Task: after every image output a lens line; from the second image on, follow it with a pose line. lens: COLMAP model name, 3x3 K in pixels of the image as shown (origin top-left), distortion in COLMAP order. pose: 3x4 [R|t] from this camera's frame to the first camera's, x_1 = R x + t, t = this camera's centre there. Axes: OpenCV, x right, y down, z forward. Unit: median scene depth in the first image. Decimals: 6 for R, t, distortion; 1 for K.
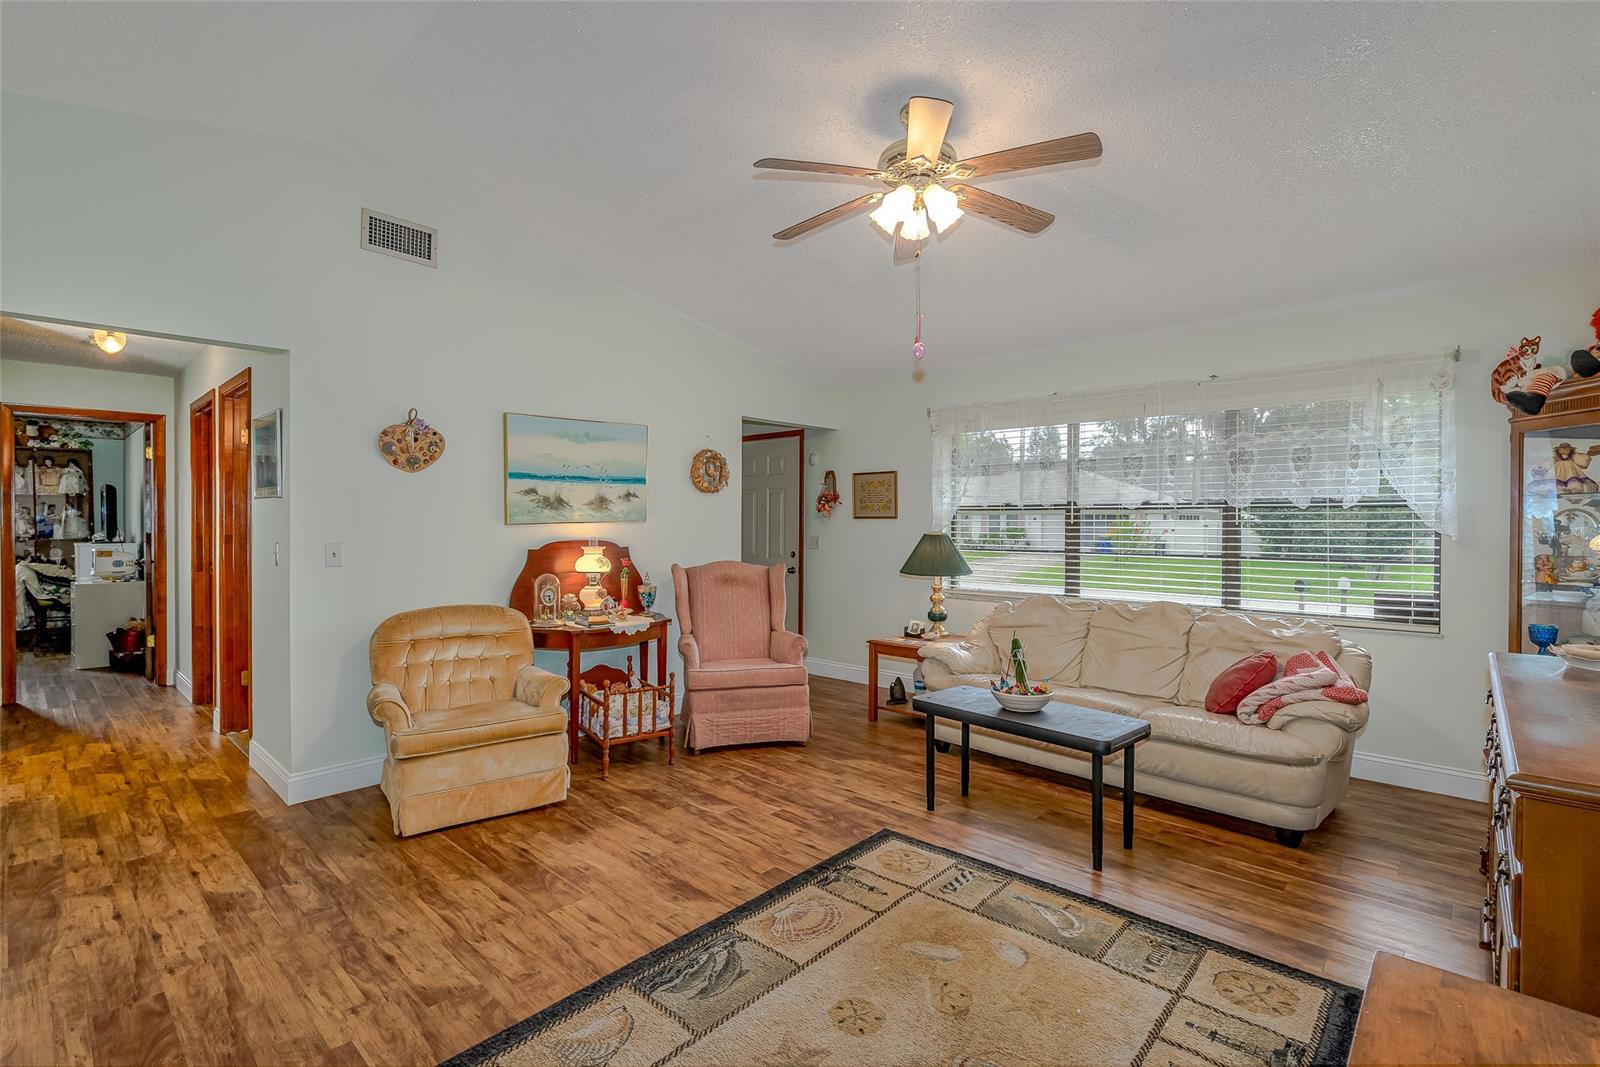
lens RADIAL K [[725.3, 0, 801.8], [0, 725.3, 524.2], [0, 0, 1]] dist [-0.000906, 0.001730]
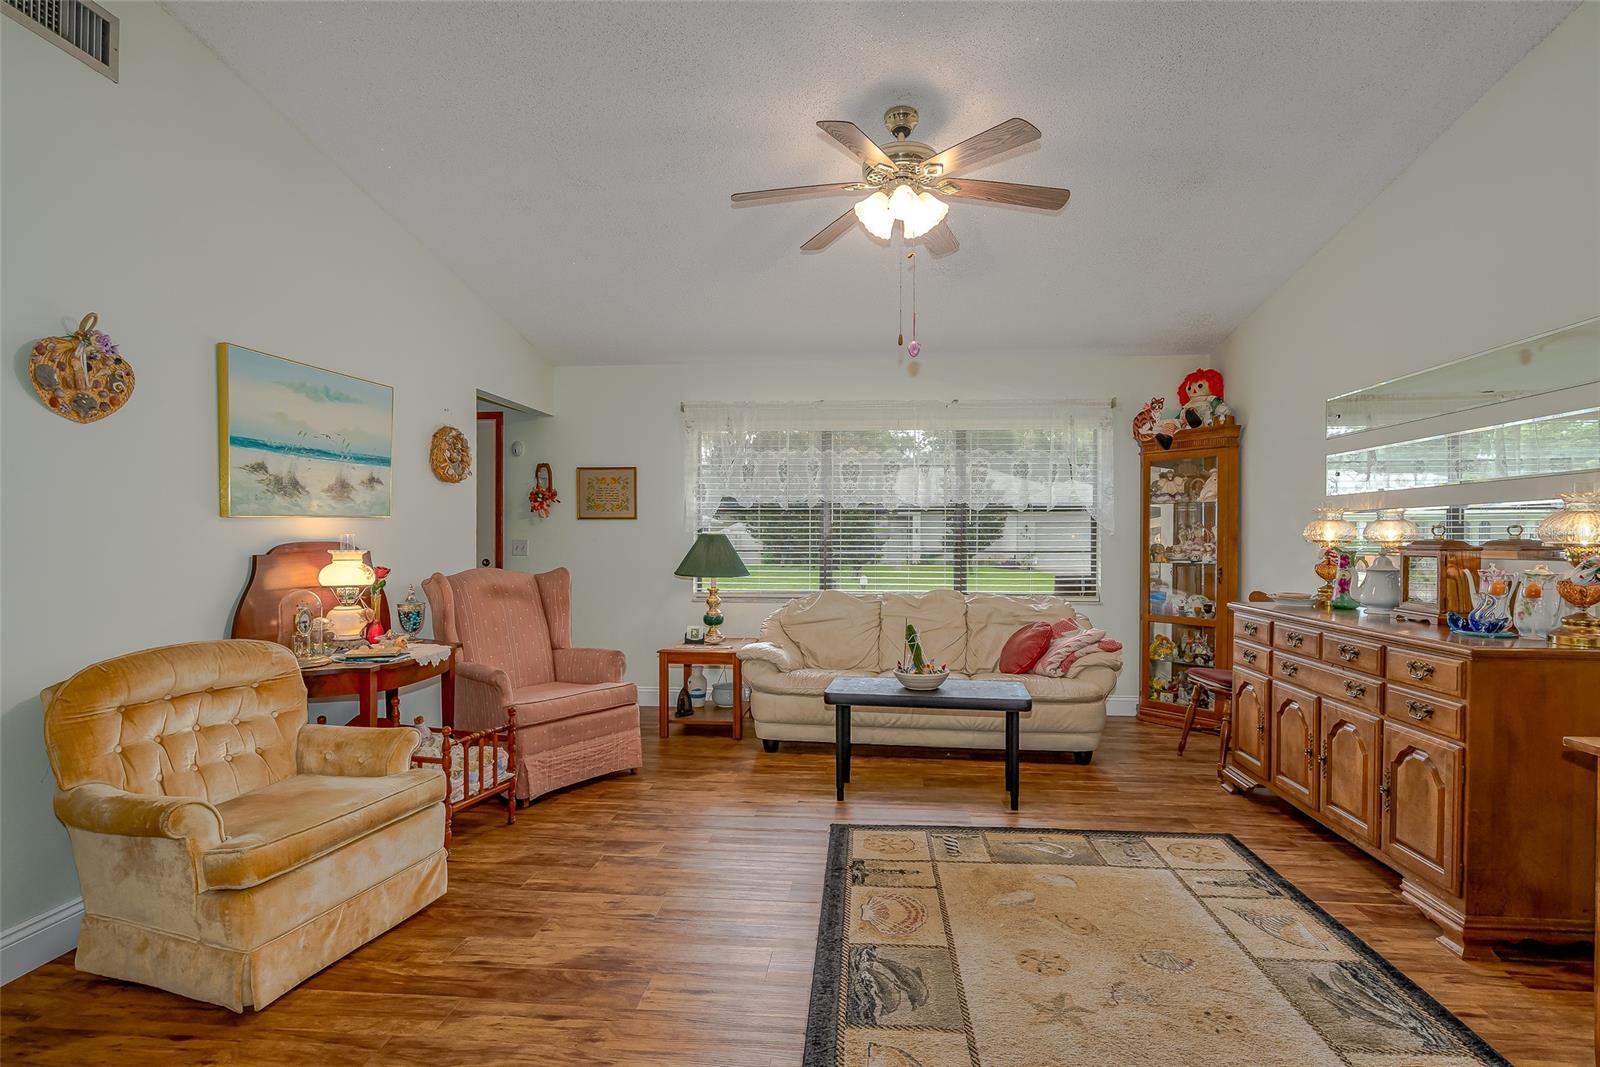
lens RADIAL K [[770.5, 0, 800.1], [0, 770.5, 543.0], [0, 0, 1]] dist [-0.000016, 0.001448]
pose [[0.794142, -0.007690, 0.607684, -0.433155], [0.001841, 0.999946, 0.010248, 0.018674], [-0.607730, -0.007020, 0.794113, 0.147815]]
